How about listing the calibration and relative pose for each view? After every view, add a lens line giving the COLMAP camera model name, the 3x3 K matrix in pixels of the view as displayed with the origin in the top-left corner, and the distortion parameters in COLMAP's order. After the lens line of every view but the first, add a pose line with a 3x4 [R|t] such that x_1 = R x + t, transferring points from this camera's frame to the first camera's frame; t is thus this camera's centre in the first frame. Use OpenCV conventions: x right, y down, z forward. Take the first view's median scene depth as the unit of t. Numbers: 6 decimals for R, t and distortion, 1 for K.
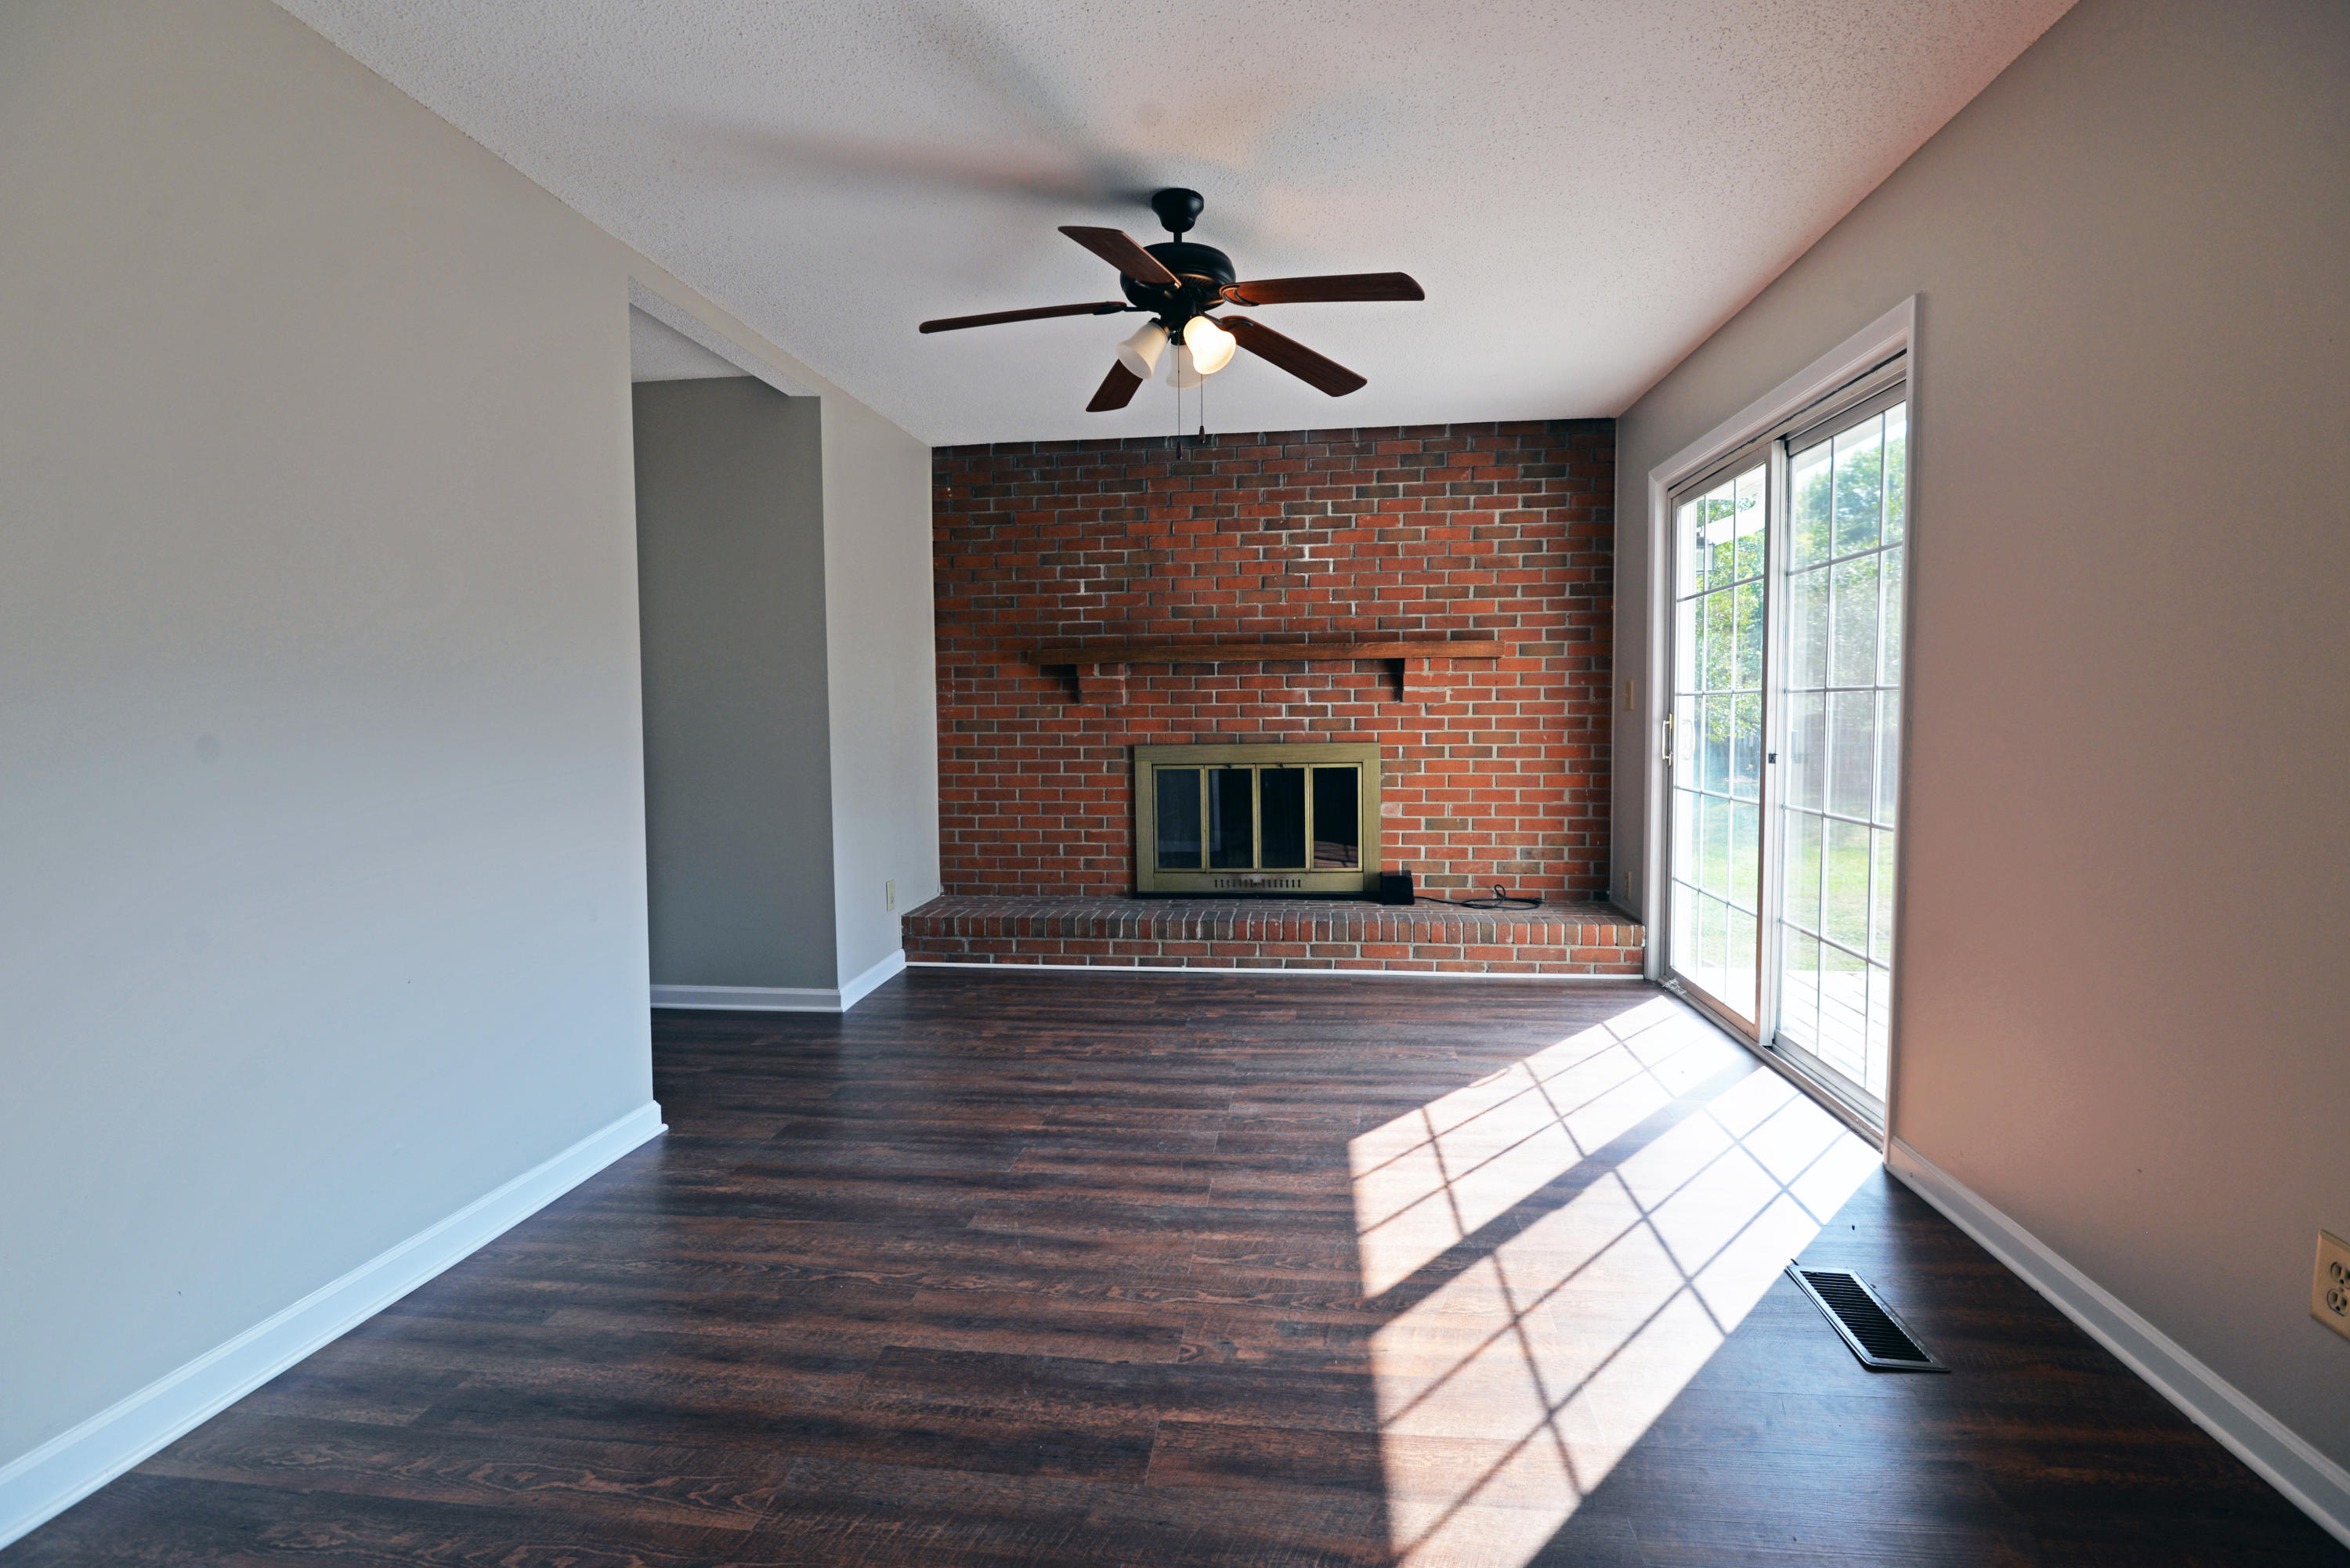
lens RADIAL K [[1076.4, 0, 1167.7], [0, 1076.4, 780.8], [0, 0, 1]] dist [-0.007574, -0.005736]
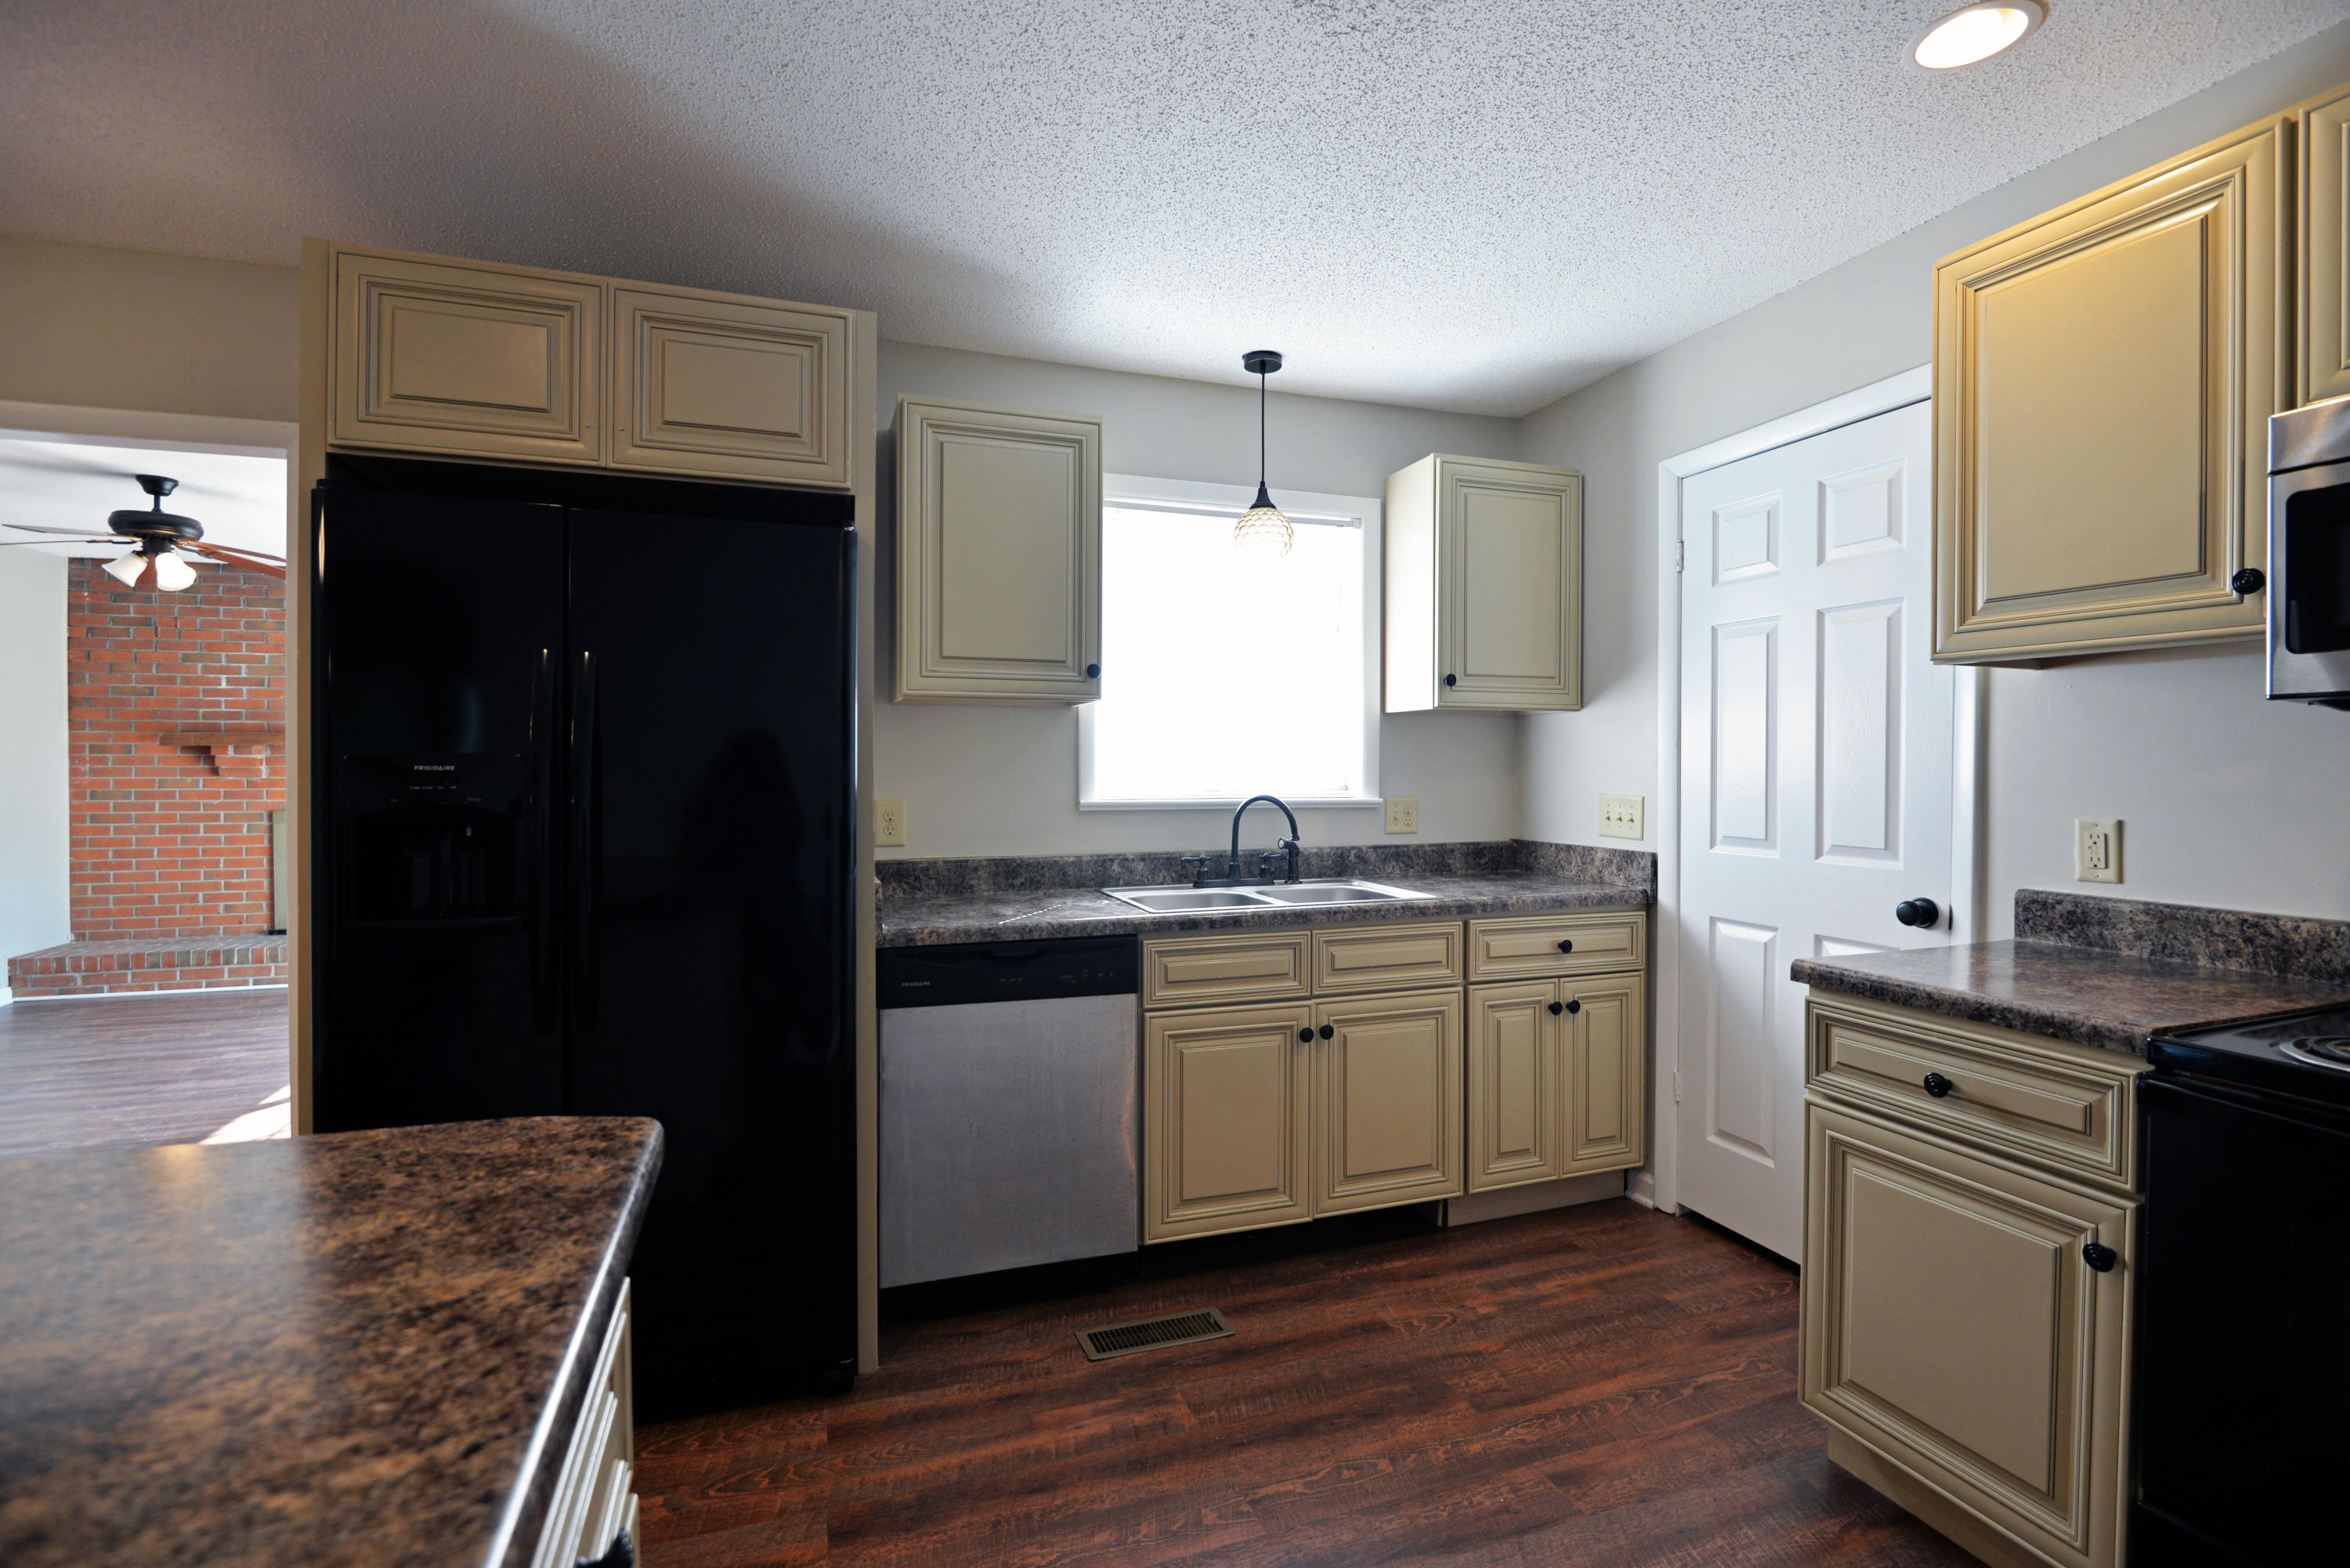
lens RADIAL K [[1076.4, 0, 1171.0], [0, 1076.4, 777.7], [0, 0, 1]] dist [-0.007574, -0.005736]
pose [[0.892879, 0.004665, 0.450272, 0.382533], [0.018484, 0.998724, -0.047001, 0.006771], [-0.449916, 0.050289, 0.891654, -0.636186]]
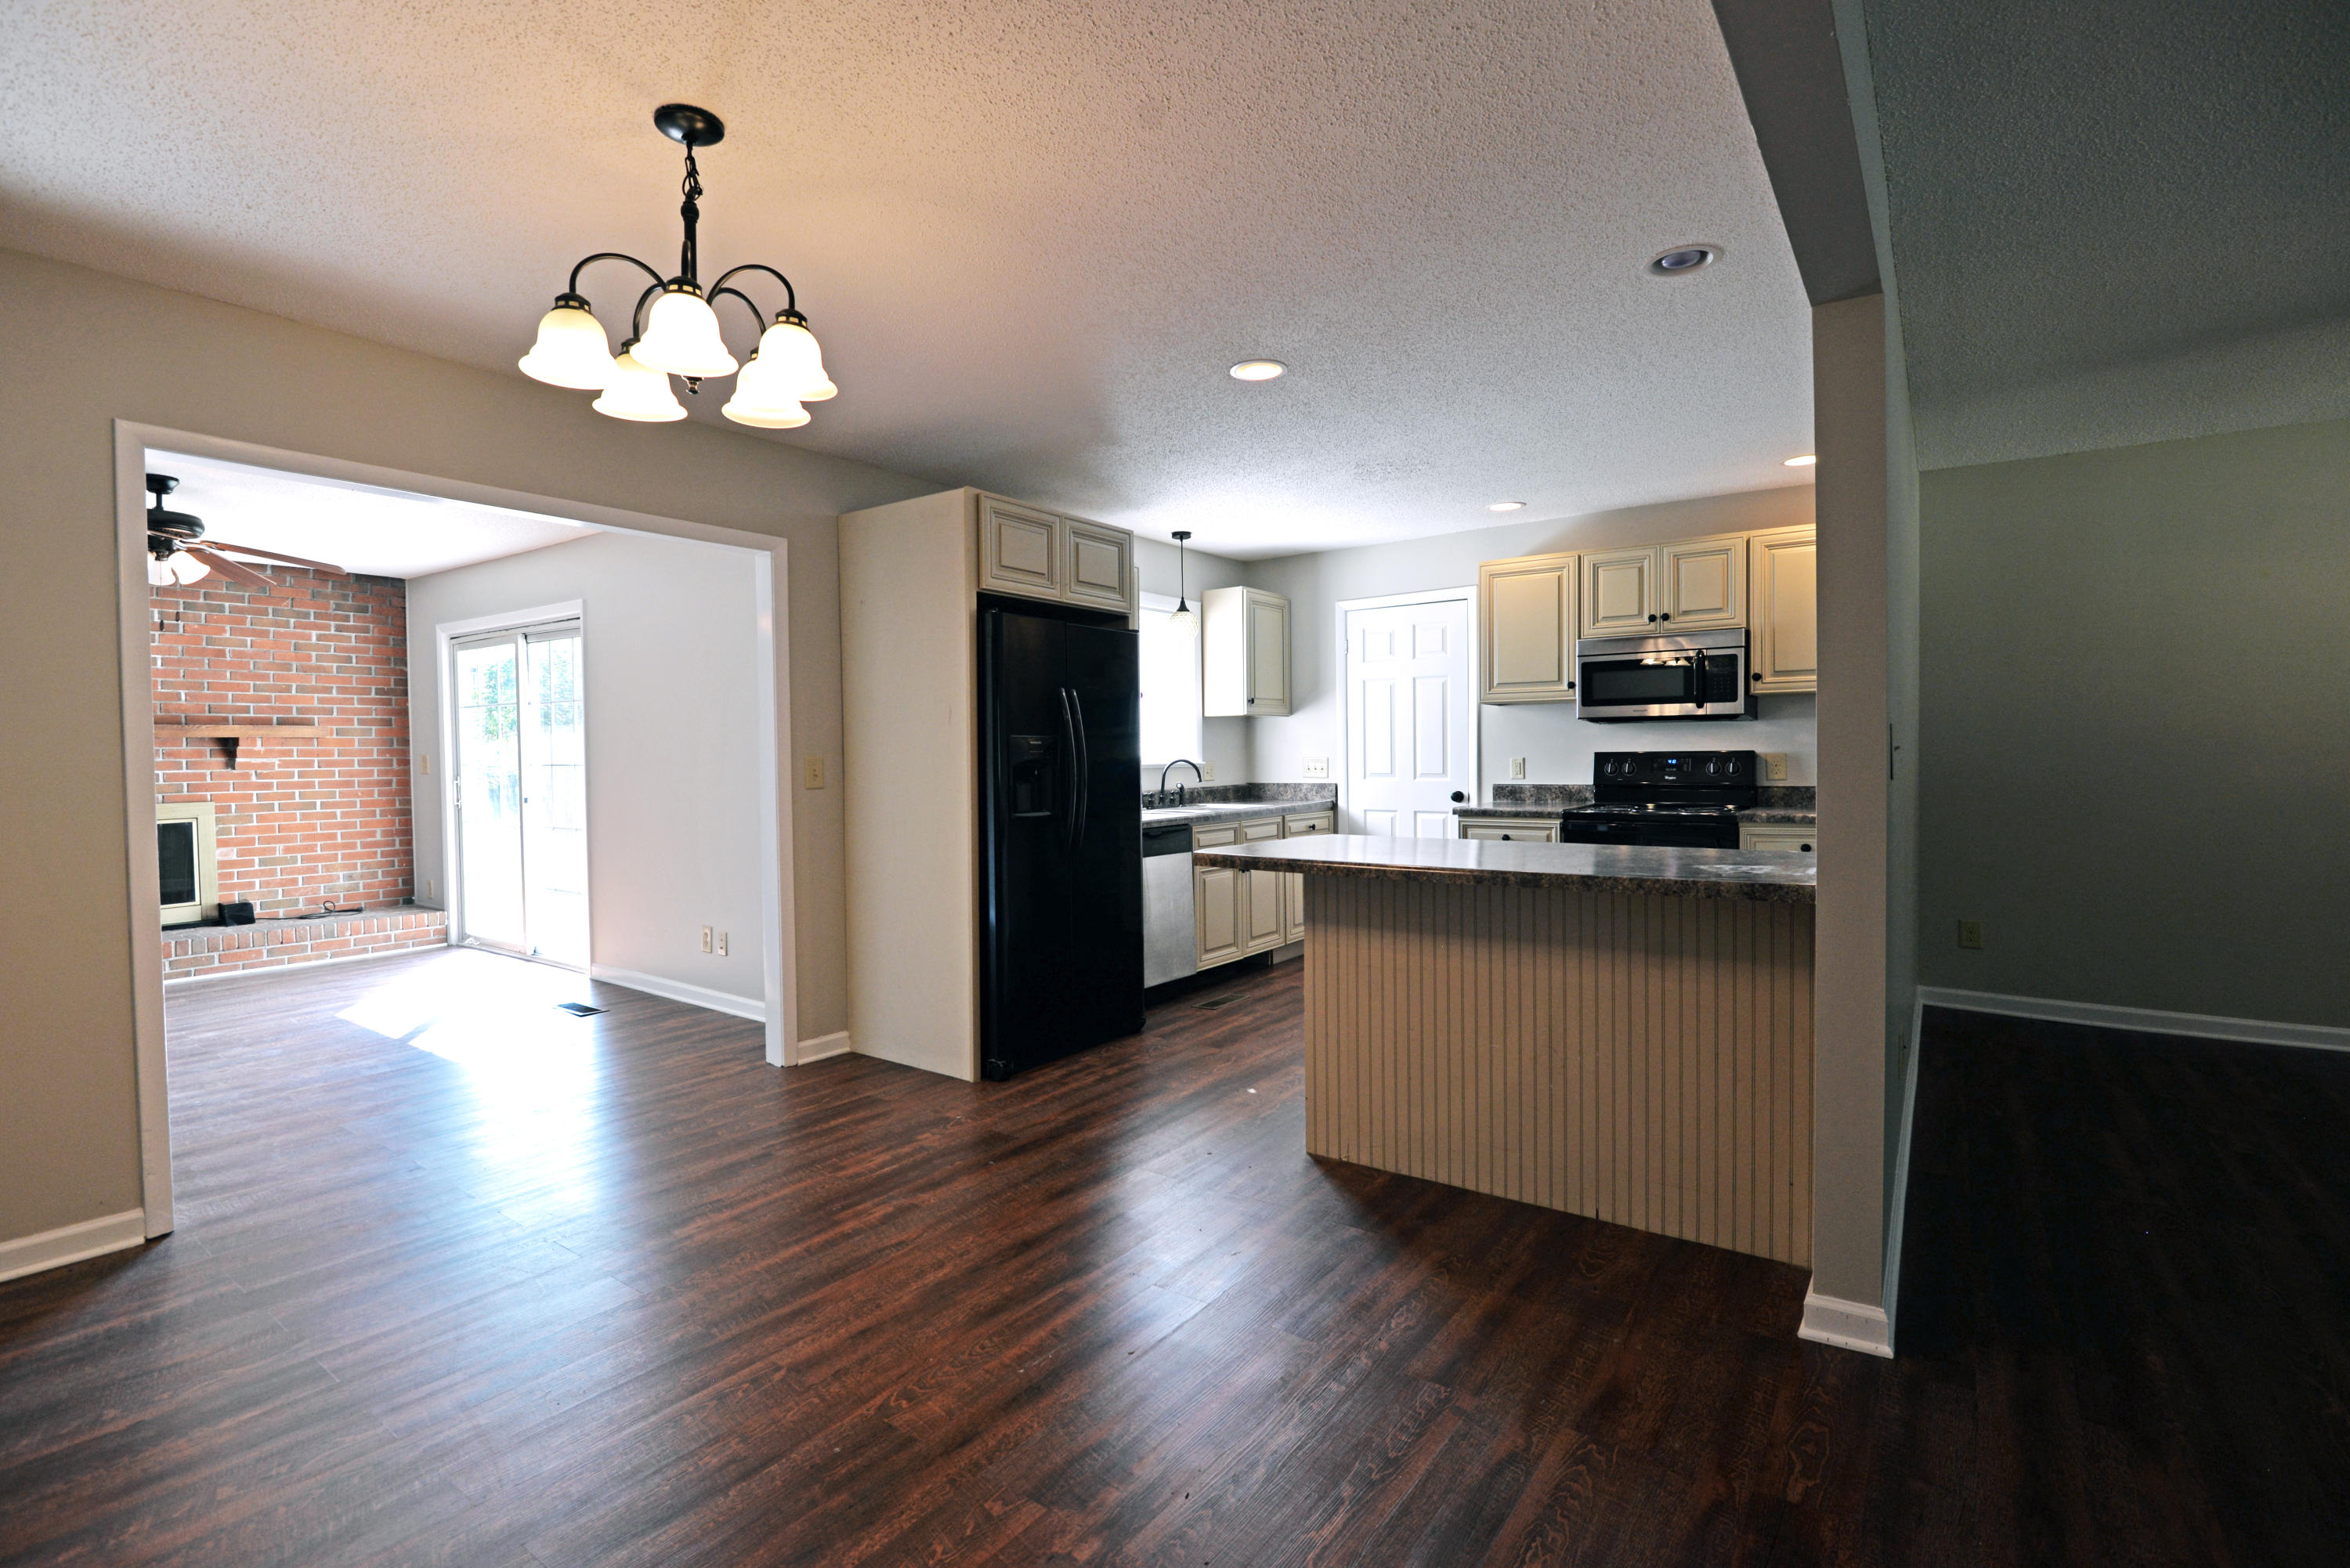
lens RADIAL K [[1076.4, 0, 1173.7], [0, 1076.4, 777.1], [0, 0, 1]] dist [-0.007574, -0.005736]
pose [[0.477155, -0.015824, 0.878677, -0.408987], [0.061666, 0.997976, -0.015515, 0.028005], [-0.876653, 0.061588, 0.477165, -0.669860]]
